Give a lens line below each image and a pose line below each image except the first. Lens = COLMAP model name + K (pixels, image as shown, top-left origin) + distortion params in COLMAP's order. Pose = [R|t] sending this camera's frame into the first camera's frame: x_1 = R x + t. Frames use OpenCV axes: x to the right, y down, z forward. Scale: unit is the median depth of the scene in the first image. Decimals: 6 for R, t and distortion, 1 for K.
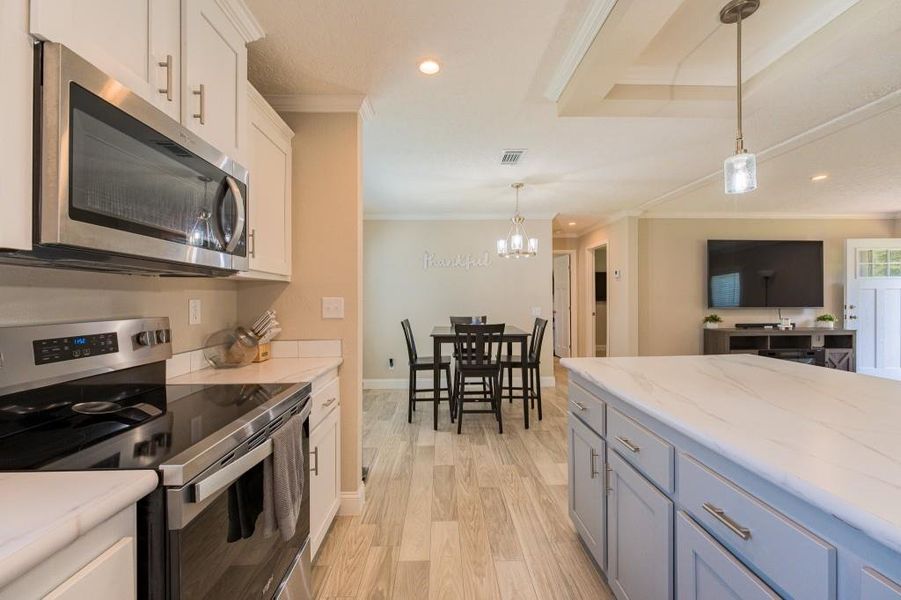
lens RADIAL K [[372.5, 0, 448.0], [0, 372.5, 298.8], [0, 0, 1]] dist [0.000992, 0.000064]
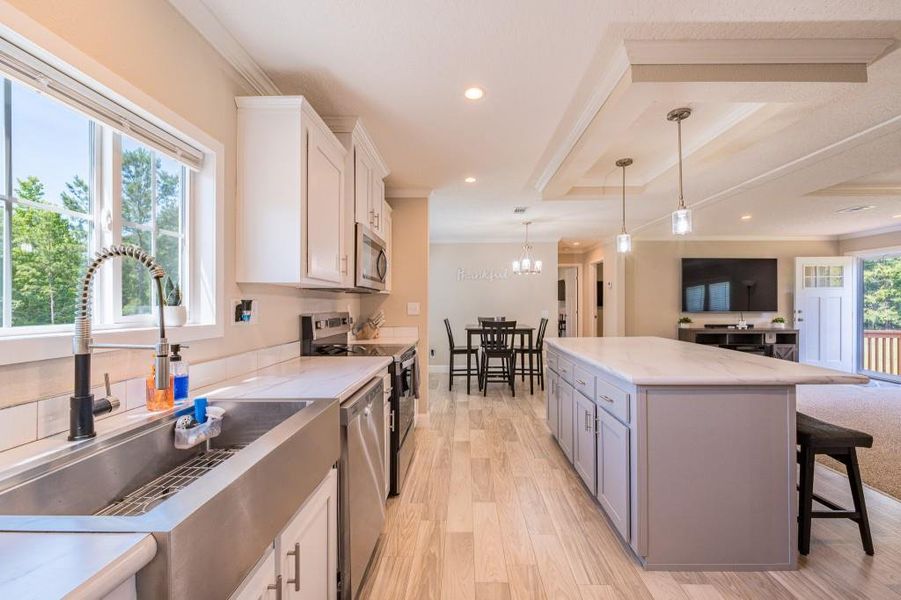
lens RADIAL K [[384.9, 0, 454.2], [0, 384.9, 303.1], [0, 0, 1]] dist [-0.000927, -0.000219]
pose [[0.998950, 0.003449, -0.045693, -0.019279], [-0.003549, 0.999991, -0.002103, 0.000650], [0.045686, 0.002263, 0.998953, -0.438413]]
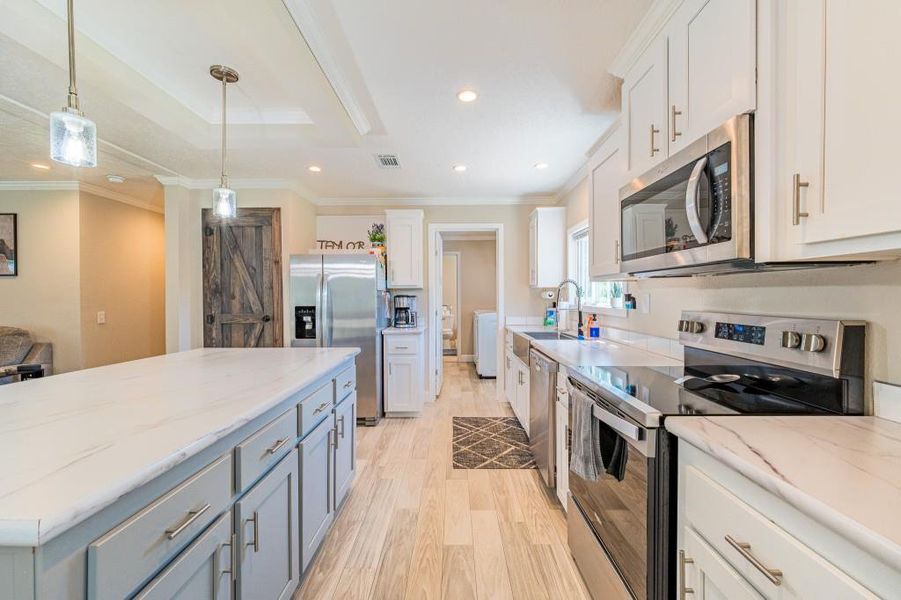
lens RADIAL K [[368.2, 0, 452.7], [0, 368.2, 299.5], [0, 0, 1]] dist [0.000691, -0.000278]
pose [[-0.999481, 0.009814, 0.030697, -0.009831], [0.010133, 0.999896, 0.010277, -0.002706], [-0.030593, 0.010583, -0.999476, 0.653408]]
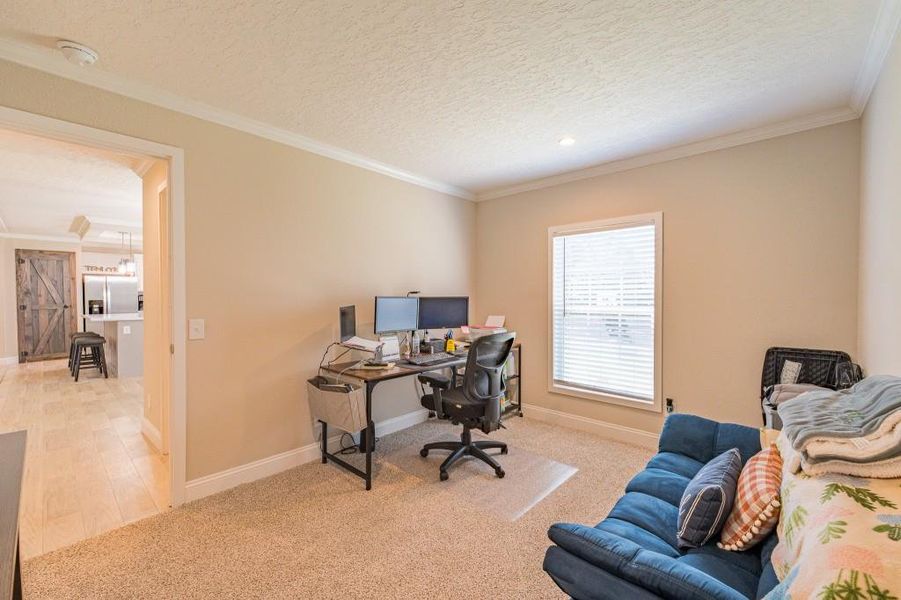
lens RADIAL K [[378.6, 0, 452.9], [0, 378.6, 299.0], [0, 0, 1]] dist [0.001715, 0.000032]
pose [[-0.692205, 0.016406, -0.721514, 0.517993], [0.005670, 0.999834, 0.017296, -0.010199], [0.721678, 0.007881, -0.692184, 2.489006]]
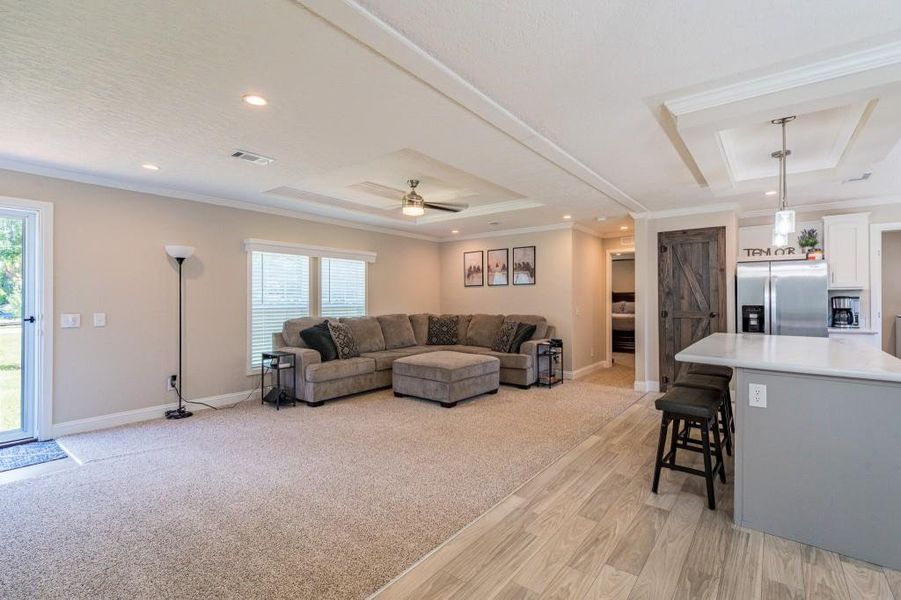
lens RADIAL K [[396.8, 0, 491.4], [0, 396.8, 295.4], [0, 0, 1]] dist [-0.000890, -0.000583]
pose [[-0.800852, 0.010469, 0.598771, 0.295958], [0.006743, 0.999941, -0.008465, -0.005702], [-0.598825, -0.002741, -0.800875, 1.172074]]
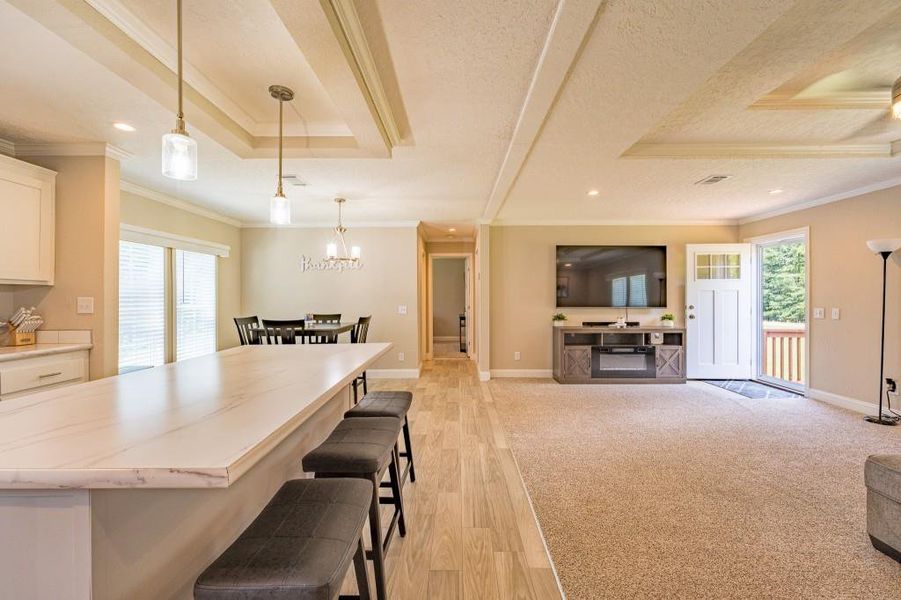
lens RADIAL K [[378.6, 0, 452.9], [0, 378.6, 299.0], [0, 0, 1]] dist [0.001715, 0.000032]
pose [[0.999268, 0.003655, -0.038085, 0.564588], [-0.003521, 0.999987, 0.003602, -0.004502], [0.038098, -0.003466, 0.999268, -0.152527]]
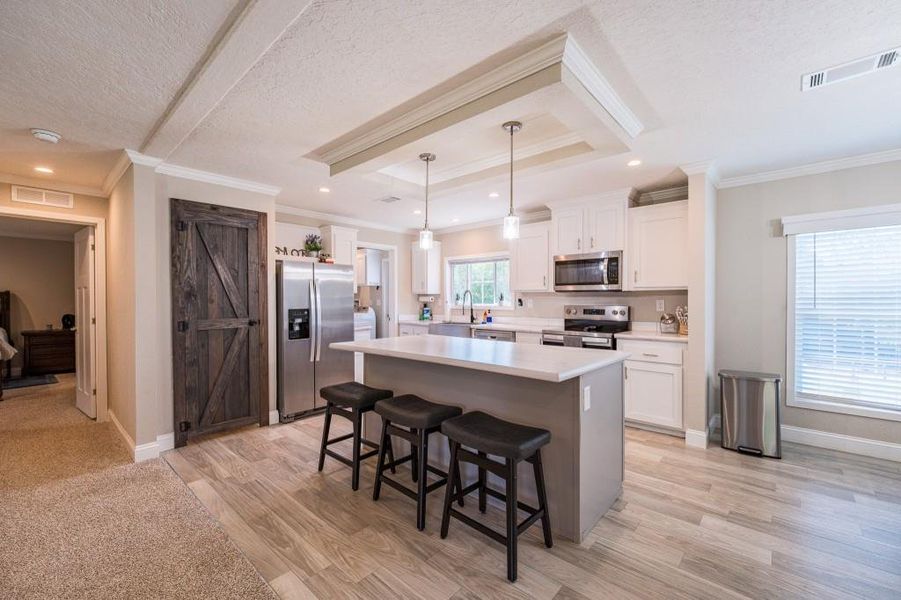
lens RADIAL K [[372.5, 0, 448.0], [0, 372.5, 298.8], [0, 0, 1]] dist [0.000992, 0.000064]
pose [[-0.688525, 0.009127, -0.725155, 0.827110], [0.006150, 0.999958, 0.006746, -0.012116], [0.725186, 0.000185, -0.688553, 0.733386]]
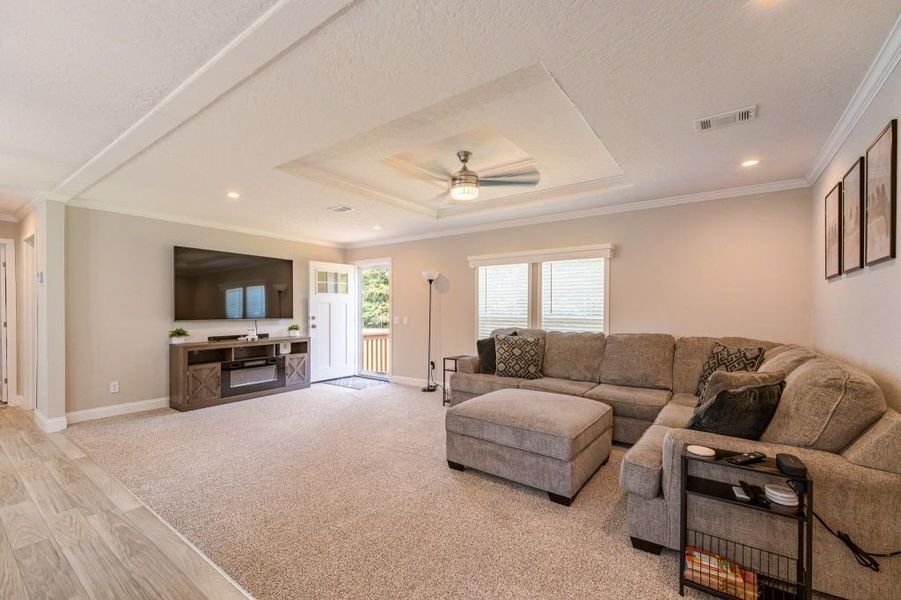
lens RADIAL K [[388.8, 0, 440.4], [0, 388.8, 311.1], [0, 0, 1]] dist [-0.000319, -0.000163]
pose [[0.619458, -0.000706, 0.785030, 0.460746], [-0.001928, 0.999995, 0.002421, -0.004278], [-0.785027, -0.003014, 0.619454, -0.118673]]
